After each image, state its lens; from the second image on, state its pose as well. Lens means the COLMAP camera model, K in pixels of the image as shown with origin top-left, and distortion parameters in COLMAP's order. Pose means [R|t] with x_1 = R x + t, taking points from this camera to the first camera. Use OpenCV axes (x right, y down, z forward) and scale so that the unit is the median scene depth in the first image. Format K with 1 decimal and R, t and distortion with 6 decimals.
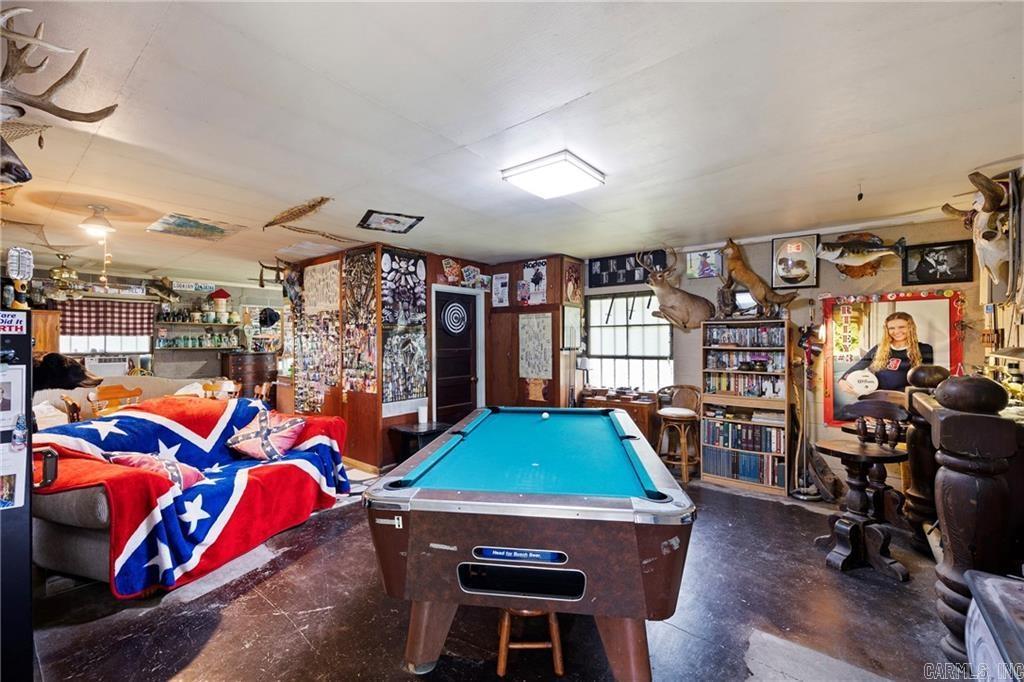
lens RADIAL K [[417.6, 0, 510.8], [0, 417.6, 339.9], [0, 0, 1]] dist [0.000649, -0.000085]
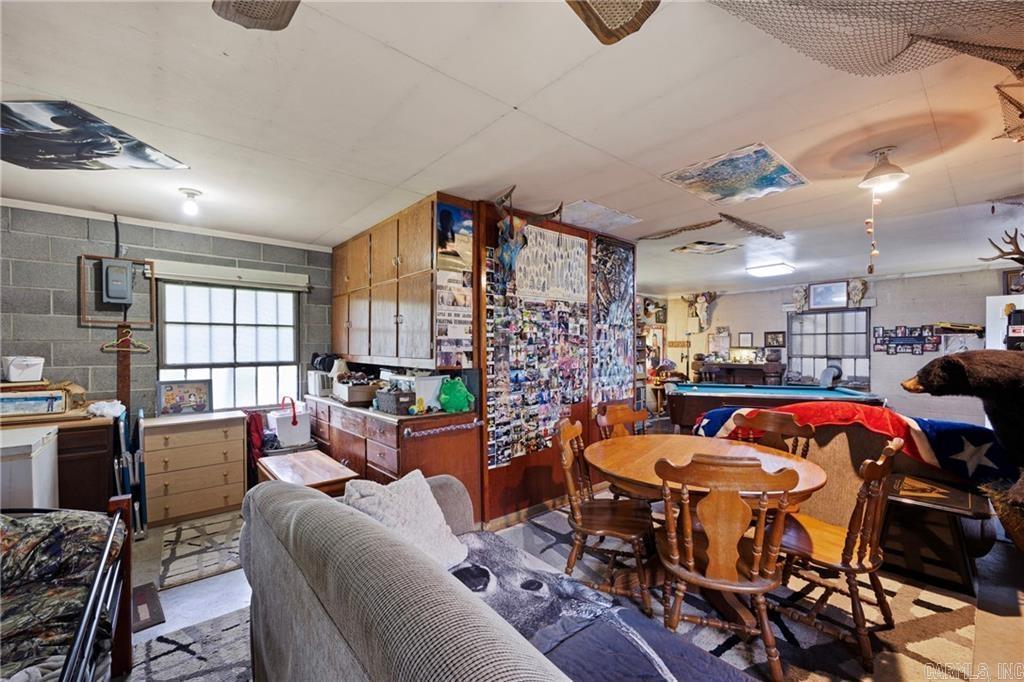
lens RADIAL K [[417.6, 0, 510.7], [0, 417.6, 347.7], [0, 0, 1]] dist [0.000649, -0.000085]
pose [[0.189982, -0.004314, 0.981778, -1.166356], [-0.003739, 0.999980, 0.005117, 0.007116], [-0.981780, -0.004643, 0.189962, 0.955567]]
